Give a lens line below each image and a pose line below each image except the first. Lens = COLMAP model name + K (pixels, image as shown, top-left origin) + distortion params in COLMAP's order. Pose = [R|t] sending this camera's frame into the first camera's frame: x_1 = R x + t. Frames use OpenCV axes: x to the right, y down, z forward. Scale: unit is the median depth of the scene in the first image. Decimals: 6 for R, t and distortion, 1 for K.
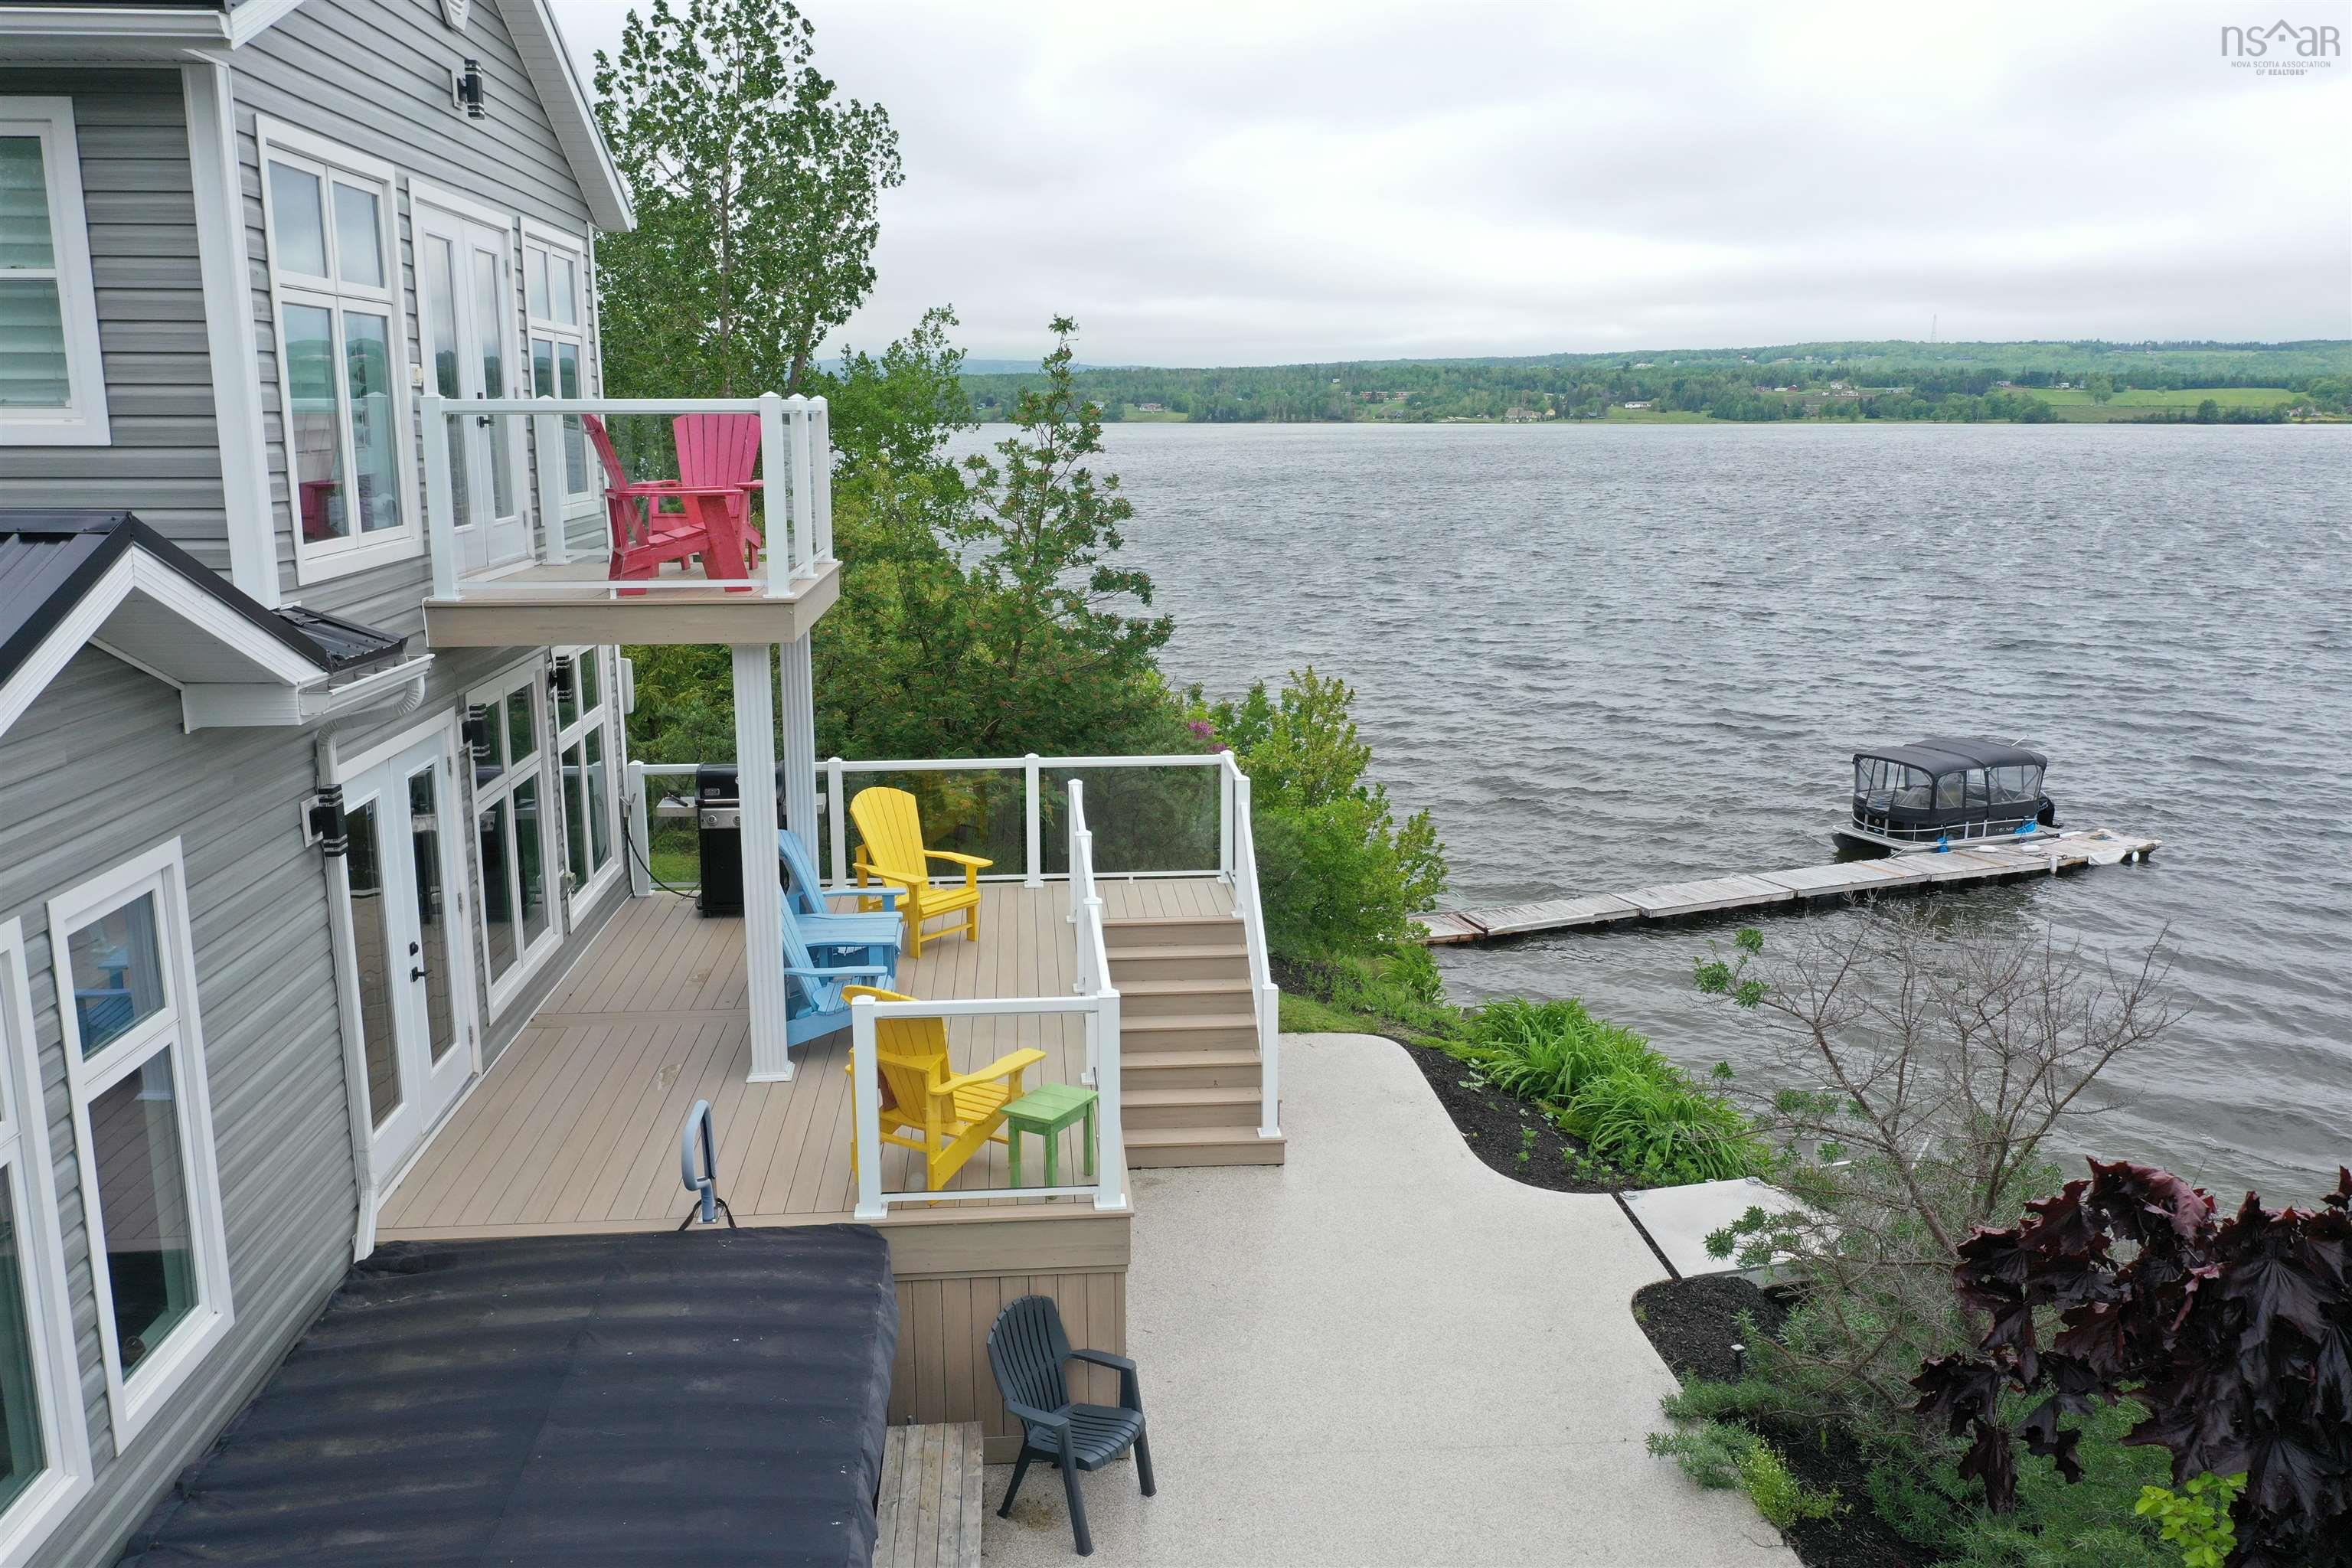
lens RADIAL K [[1840.8, 0, 1176.0], [0, 1840.8, 784.0], [0, 0, 1]] dist [-0.008479, 0.003709]
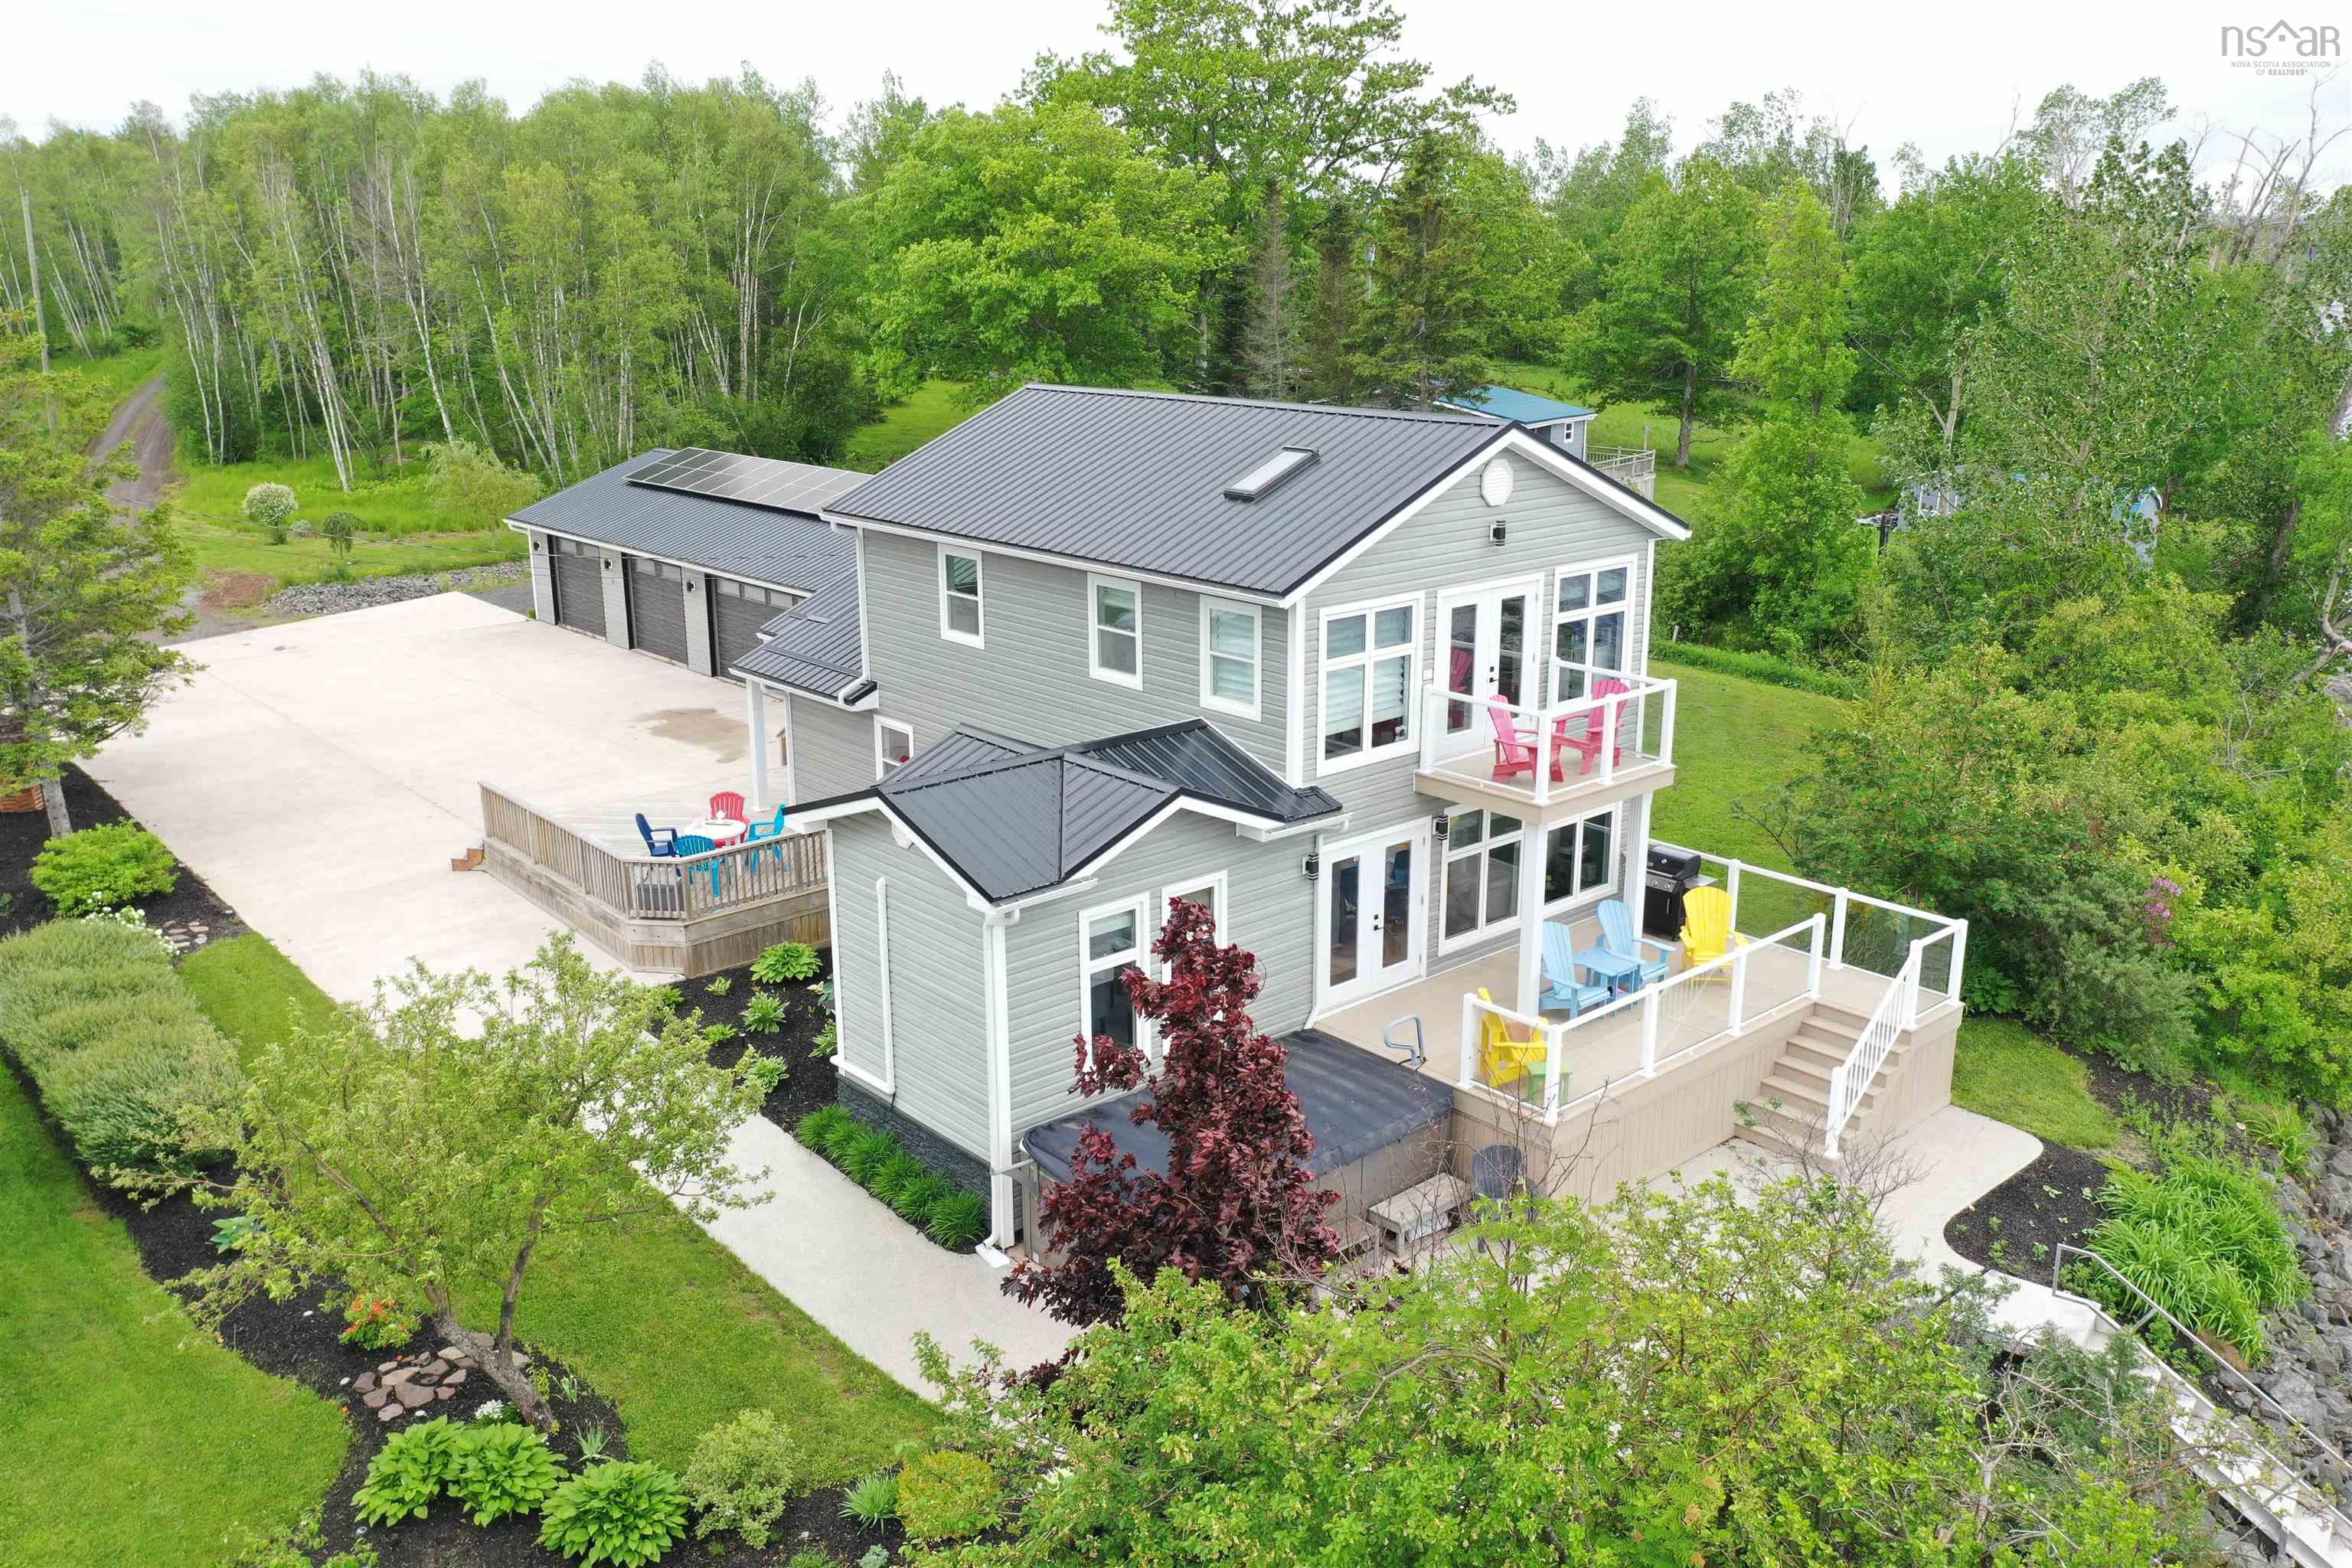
lens RADIAL K [[1854.3, 0, 1176.0], [0, 1854.3, 784.0], [0, 0, 1]] dist [-0.006616, 0.004550]
pose [[0.589915, 0.213037, -0.778855, 1.358999], [-0.155013, 0.976506, 0.149691, -0.429095], [0.792447, 0.032428, 0.609079, -0.719147]]
